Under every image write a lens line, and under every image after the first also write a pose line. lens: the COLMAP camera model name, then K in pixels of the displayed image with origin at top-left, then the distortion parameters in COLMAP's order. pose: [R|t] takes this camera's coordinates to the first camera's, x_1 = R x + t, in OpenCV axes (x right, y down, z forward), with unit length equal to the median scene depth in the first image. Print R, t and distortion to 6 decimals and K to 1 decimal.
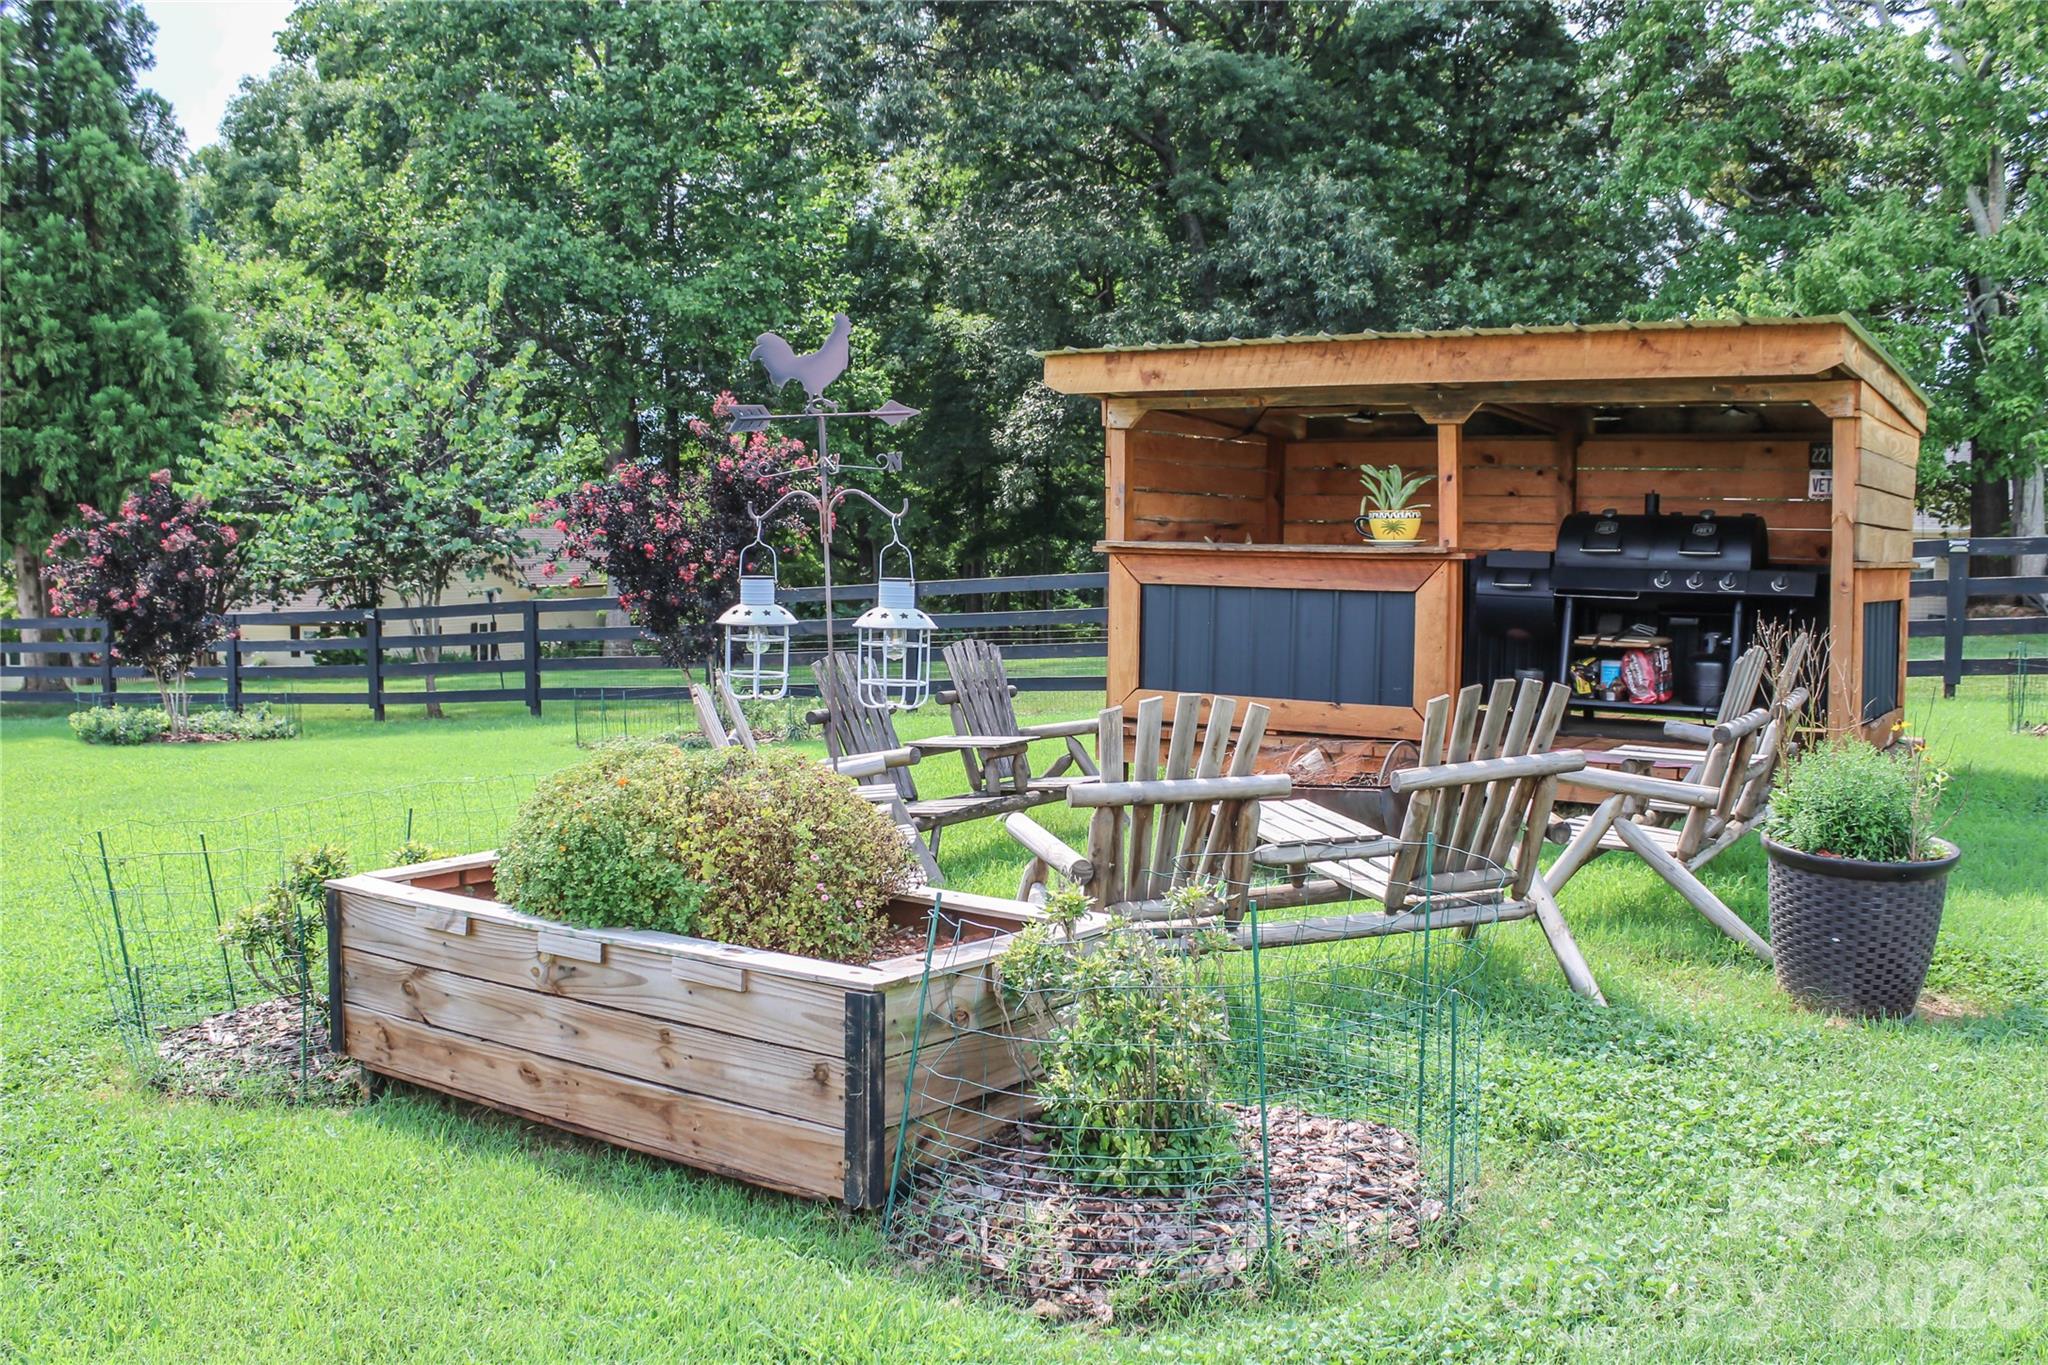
lens RADIAL K [[1728.8, 0, 957.6], [0, 1728.8, 715.4], [0, 0, 1]] dist [-0.153674, 0.147933]
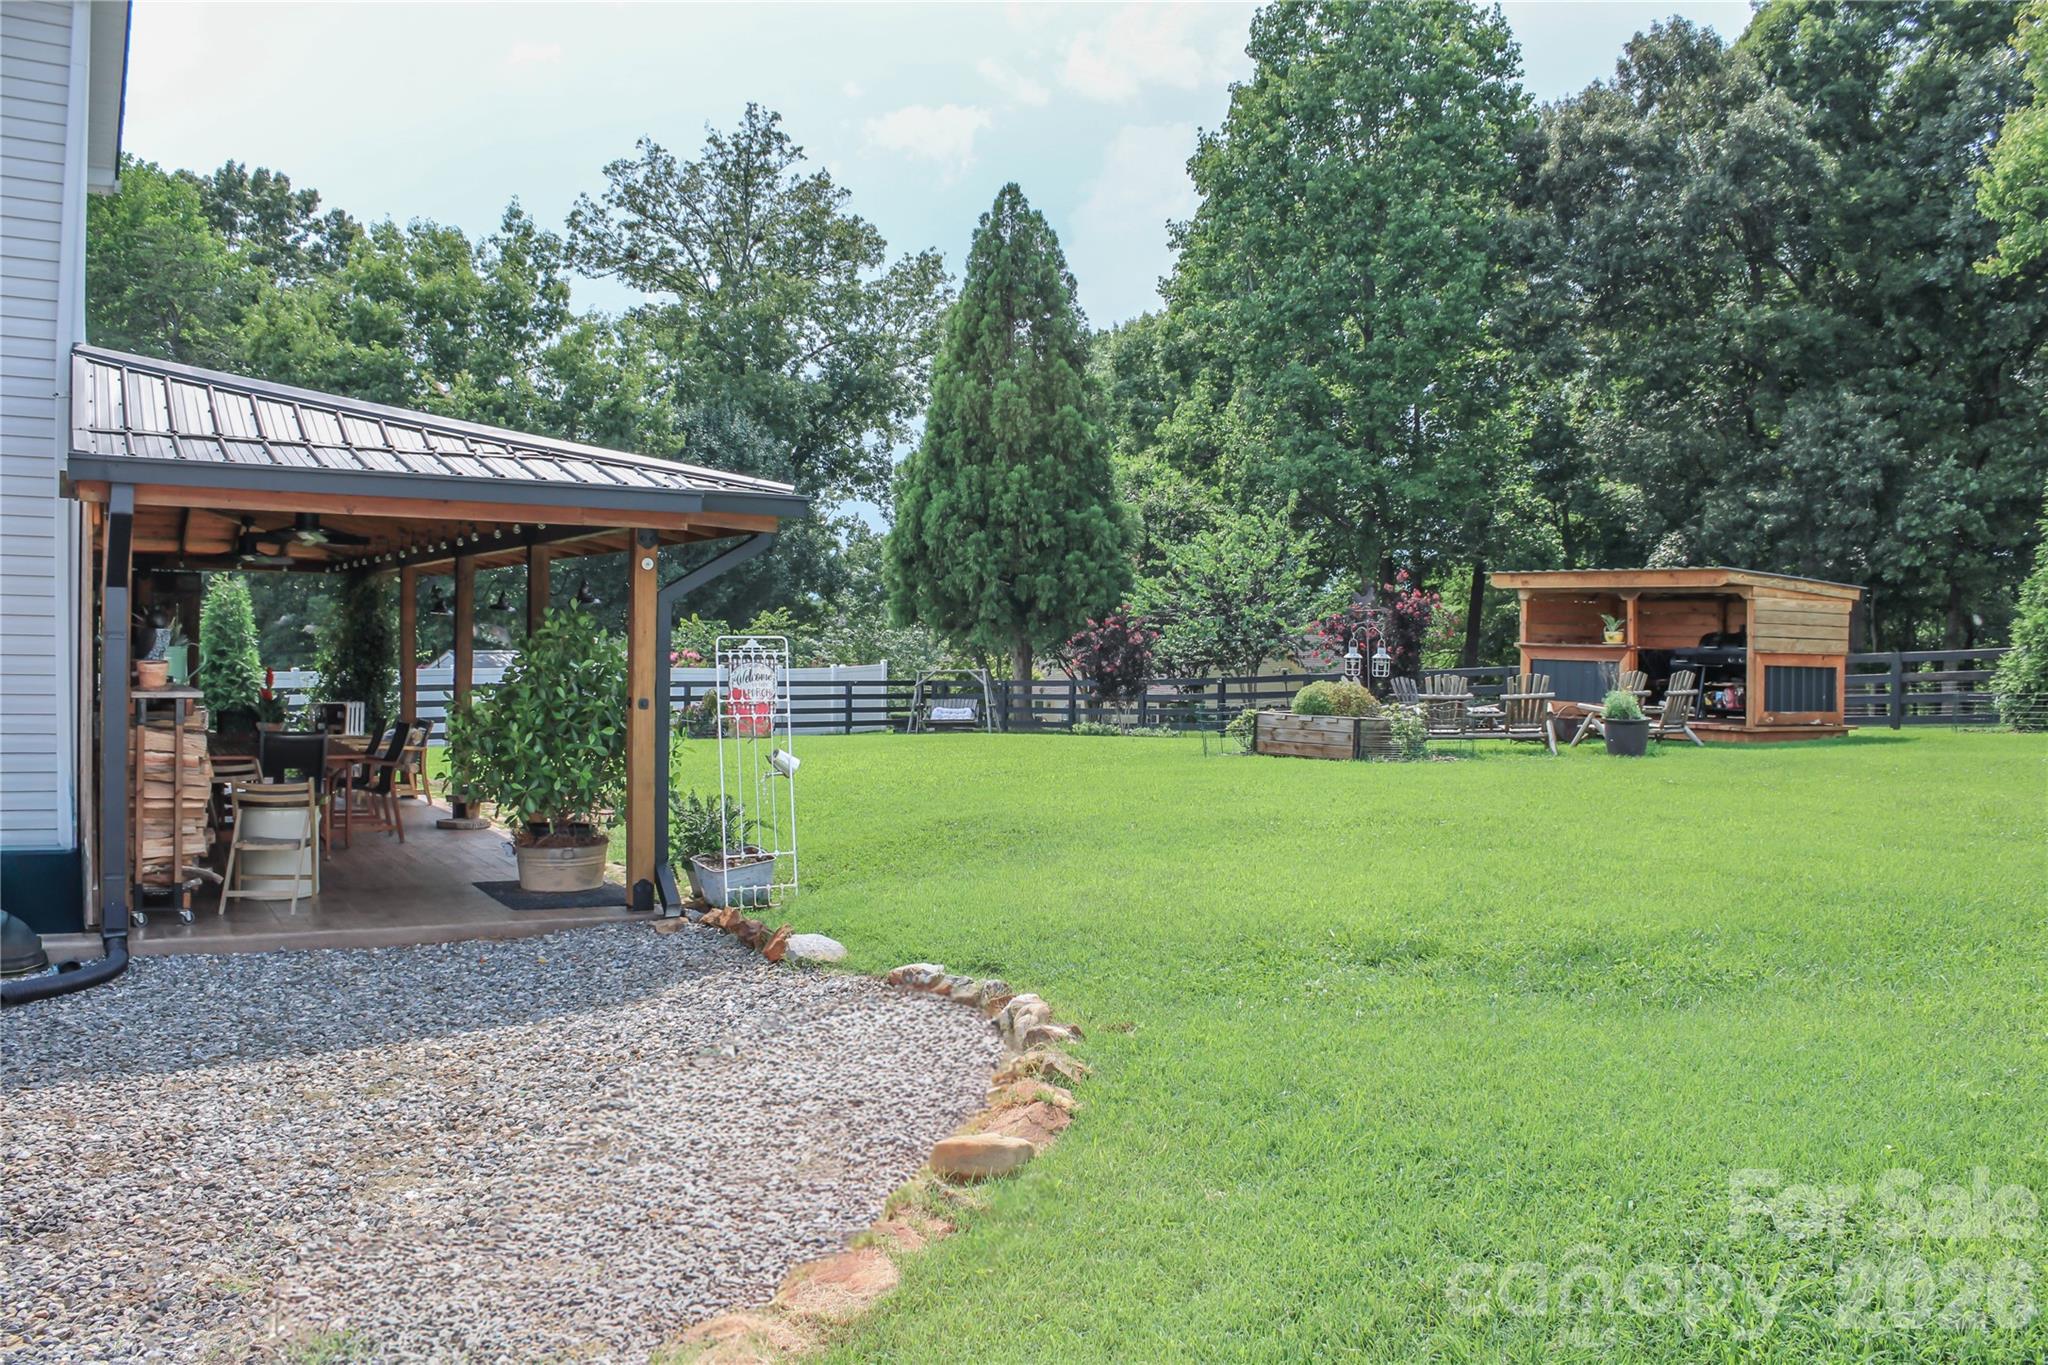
lens RADIAL K [[1728.8, 0, 957.6], [0, 1728.8, 715.4], [0, 0, 1]] dist [-0.153674, 0.147933]
pose [[0.900474, 0.026034, -0.434130, 0.200363], [-0.052631, 0.997394, -0.049357, 0.082272], [0.431714, 0.067293, 0.899497, -0.764829]]
